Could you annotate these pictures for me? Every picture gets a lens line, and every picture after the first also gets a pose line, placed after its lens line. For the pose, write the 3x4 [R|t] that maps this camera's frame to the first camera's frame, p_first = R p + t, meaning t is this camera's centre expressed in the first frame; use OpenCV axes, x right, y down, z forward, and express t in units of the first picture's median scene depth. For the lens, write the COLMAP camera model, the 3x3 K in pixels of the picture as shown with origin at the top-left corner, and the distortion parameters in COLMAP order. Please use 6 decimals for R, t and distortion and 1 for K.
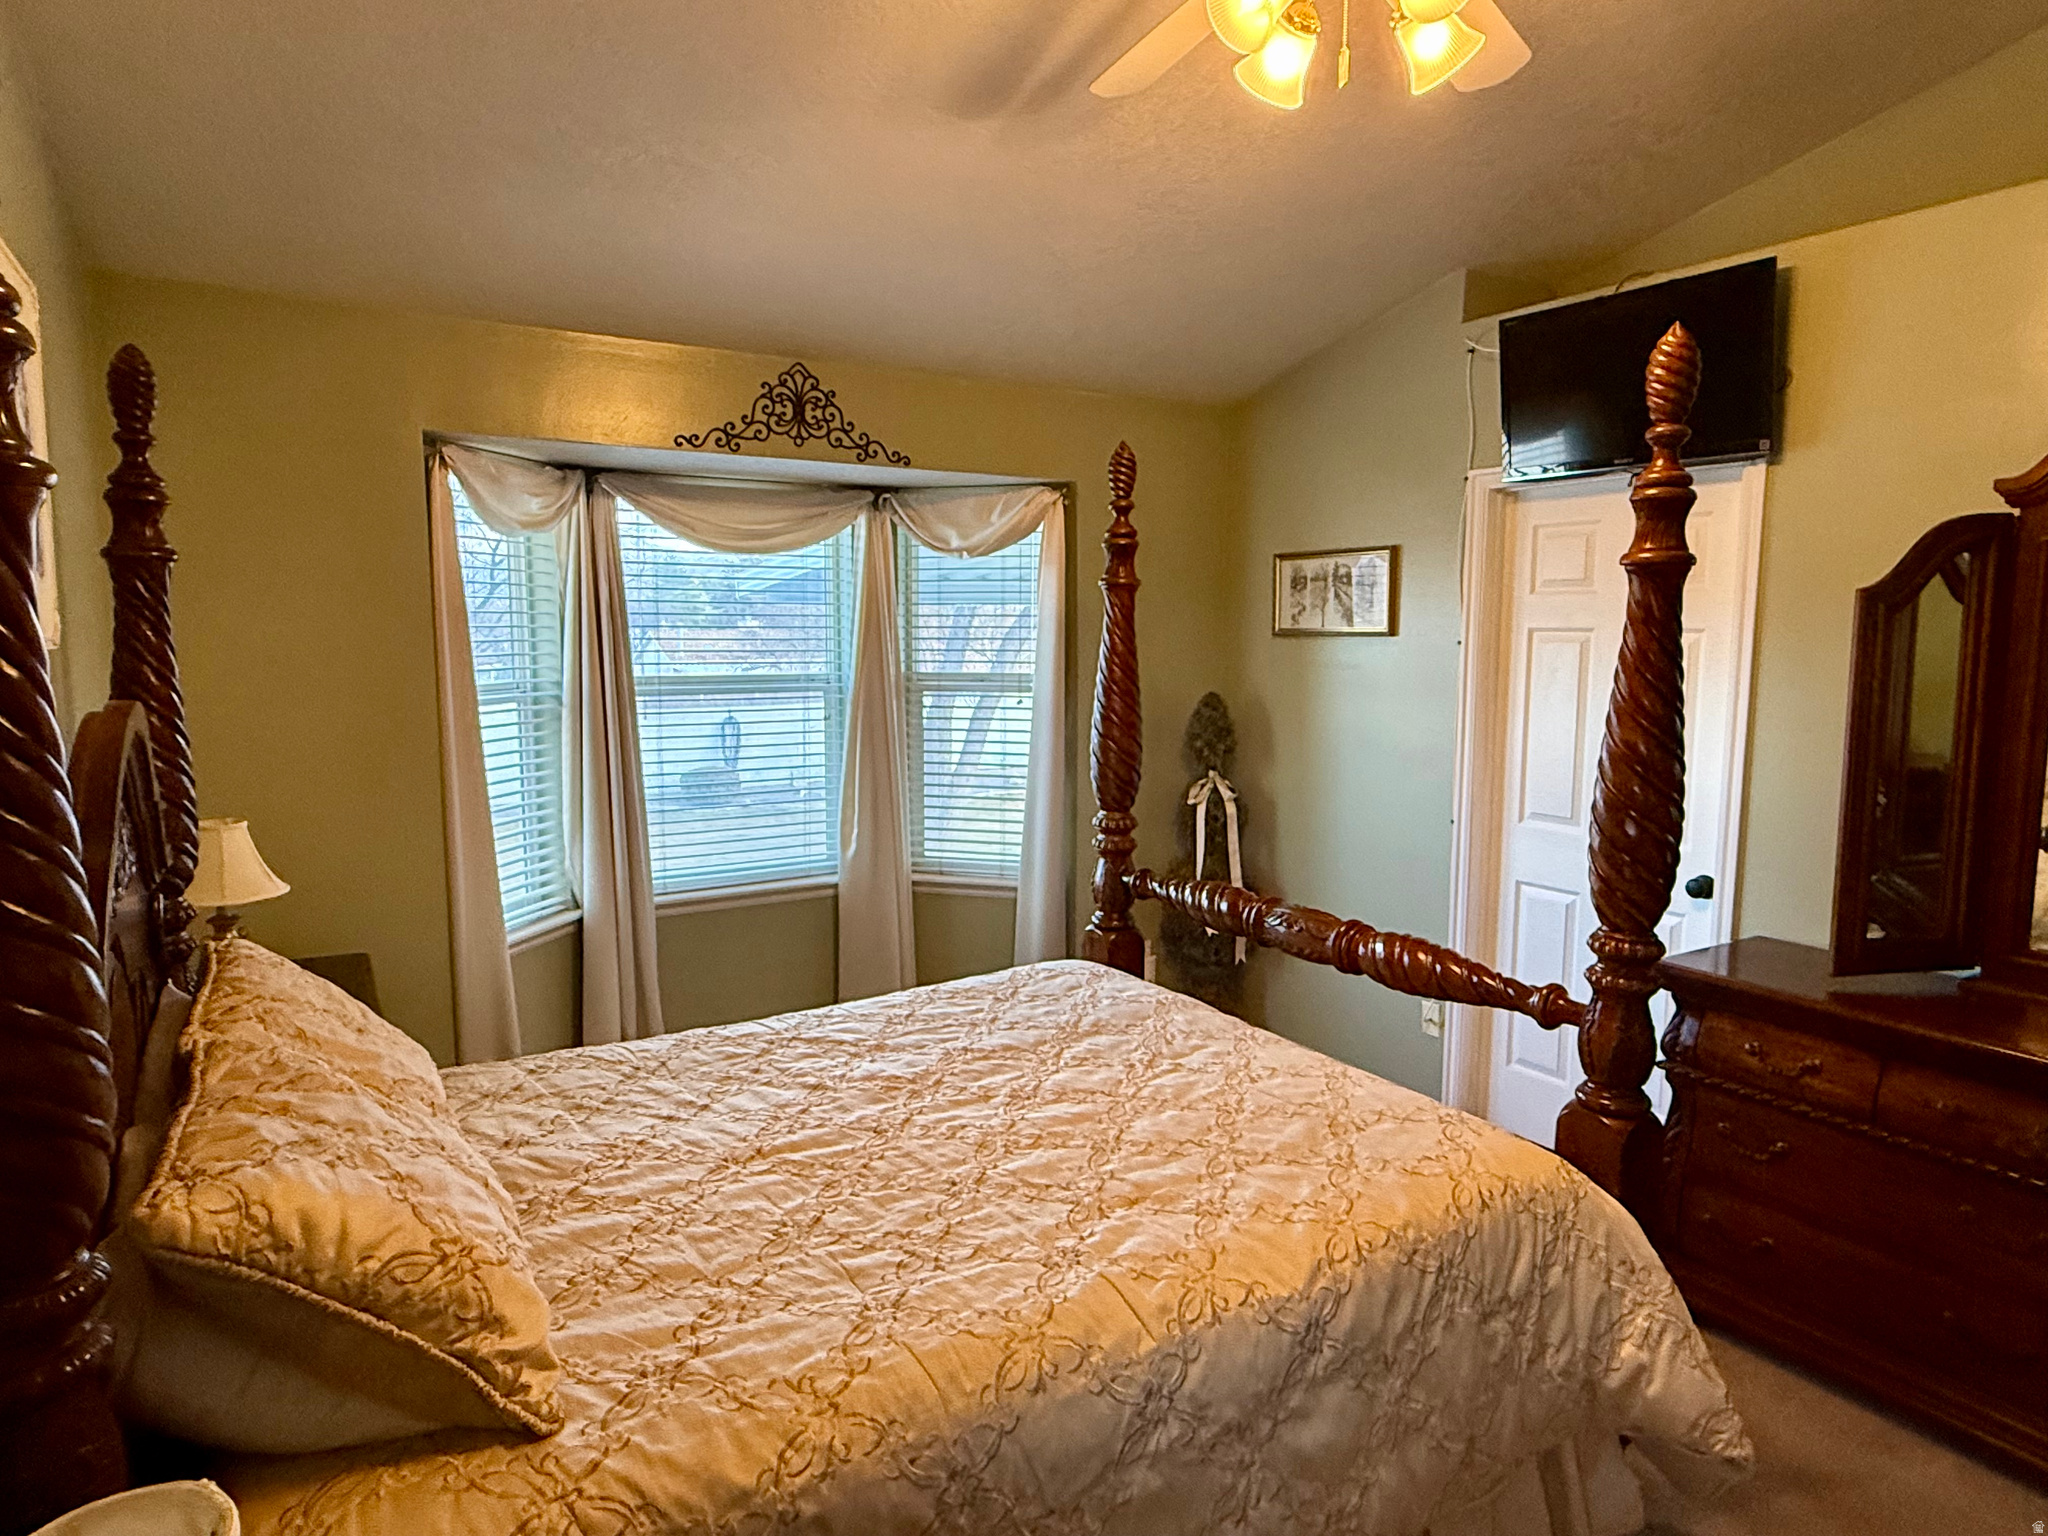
lens RADIAL K [[1256.0, 0, 1024.0], [0, 1256.0, 768.0], [0, 0, 1]] dist [-0.000201, -0.000114]
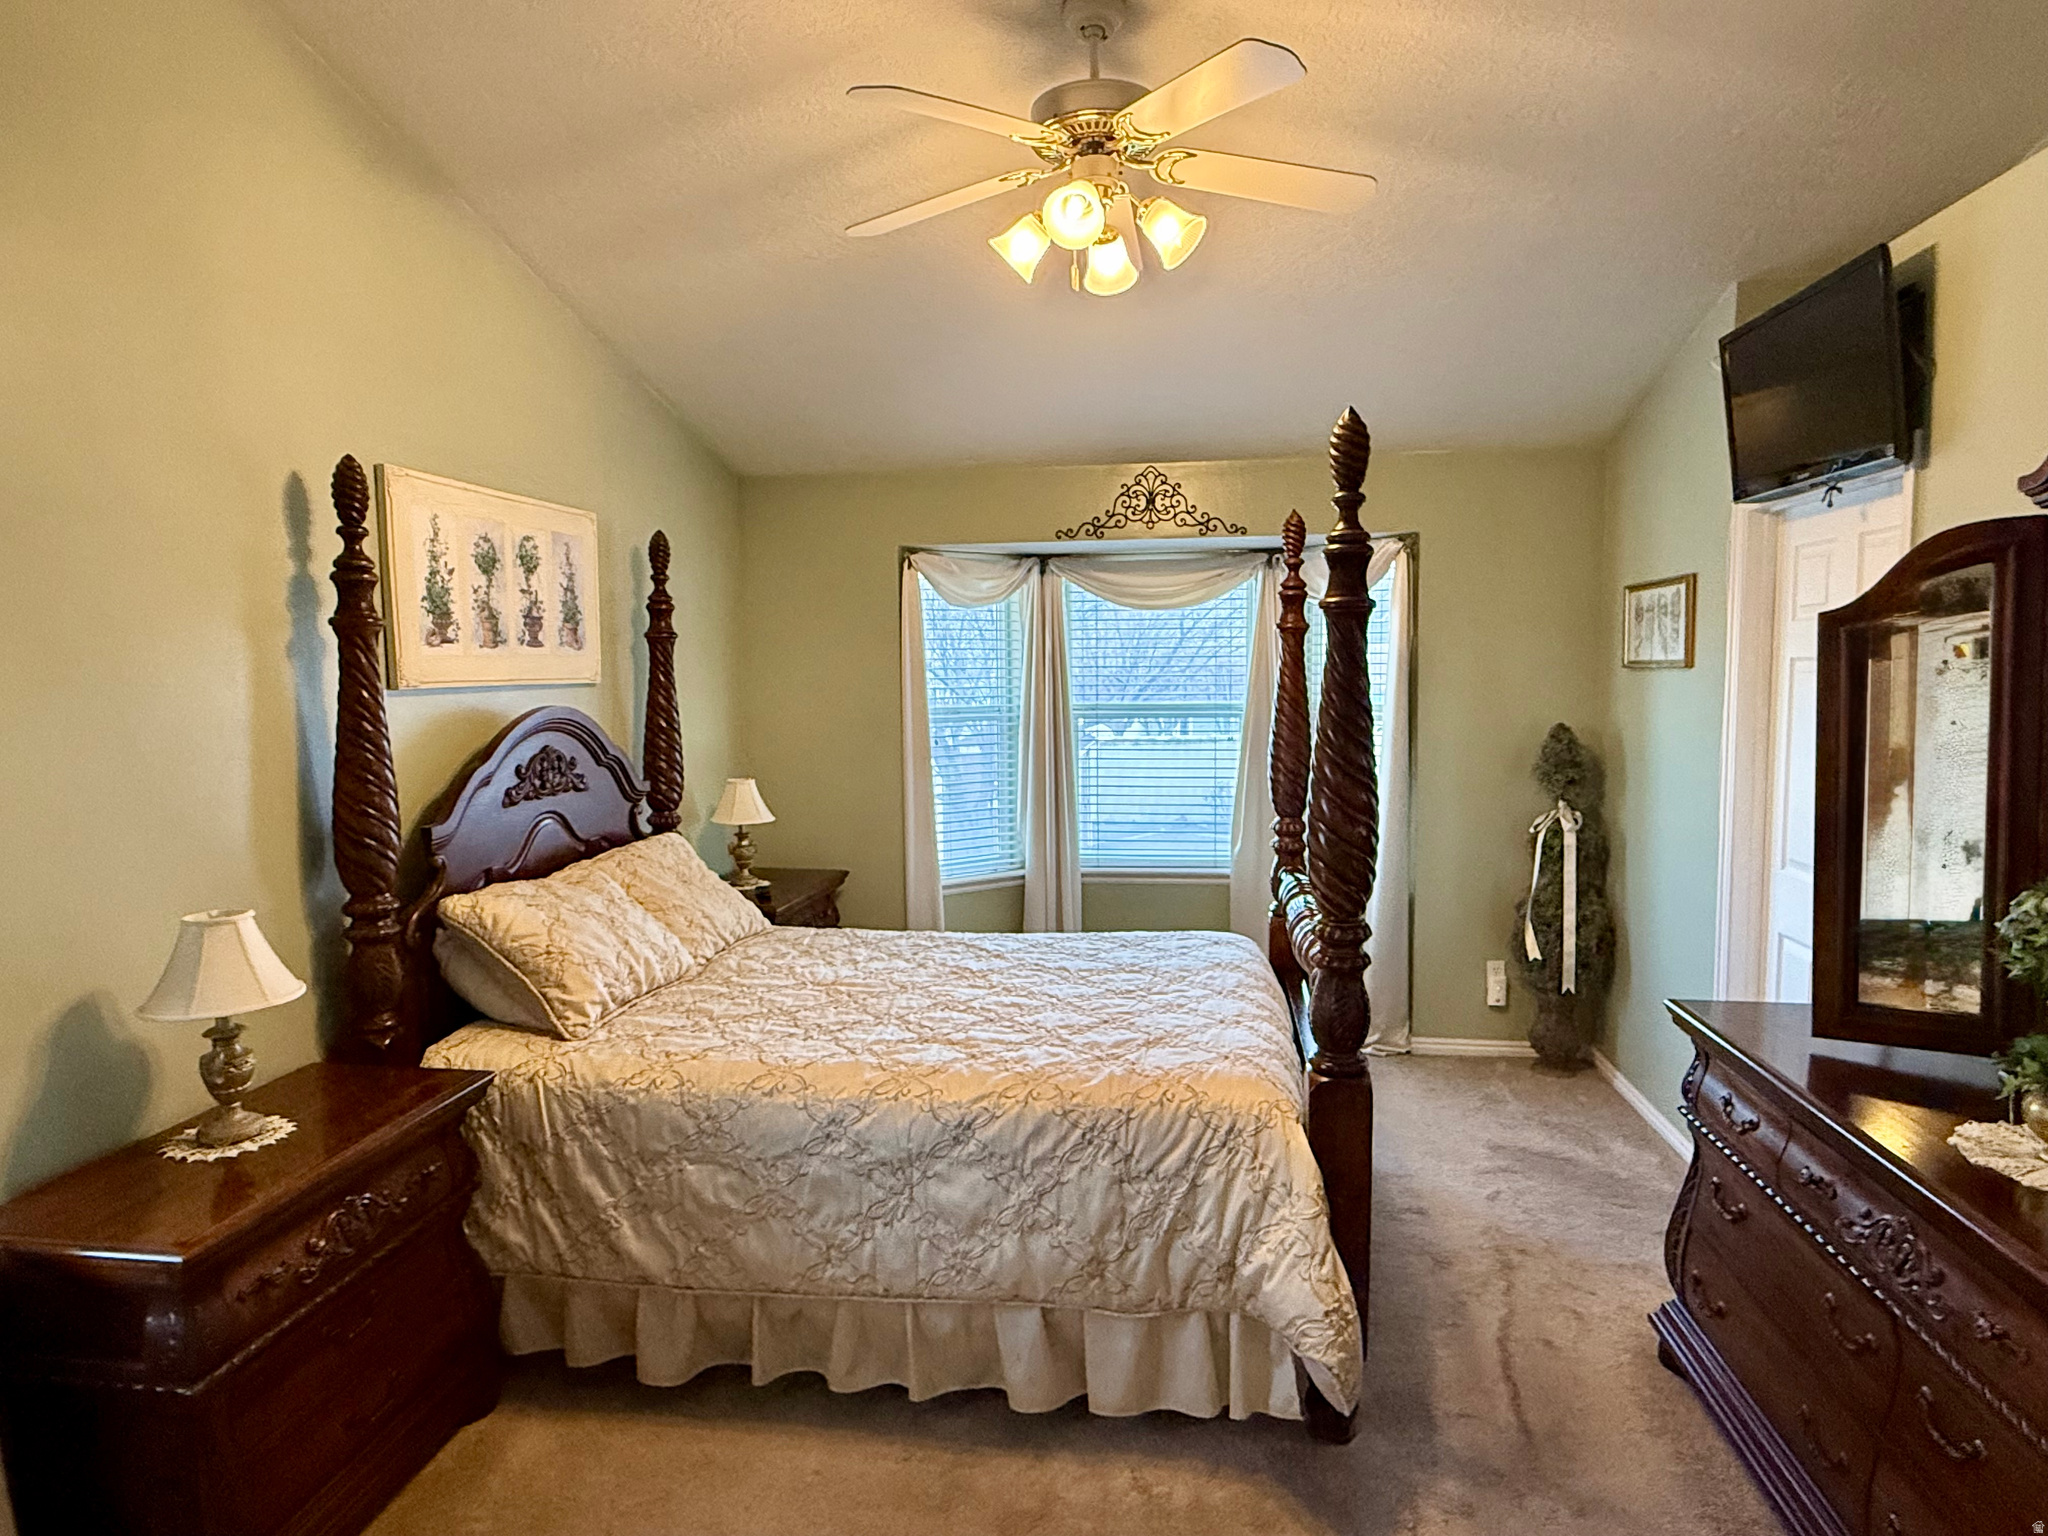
lens RADIAL K [[1235.4, 0, 1031.4], [0, 1235.4, 760.2], [0, 0, 1]] dist [0.001602, 0.001213]
pose [[0.752841, 0.037499, -0.657133, 0.675189], [-0.059817, 0.998142, -0.011570, 0.008661], [0.655478, 0.048018, 0.753686, -0.048702]]
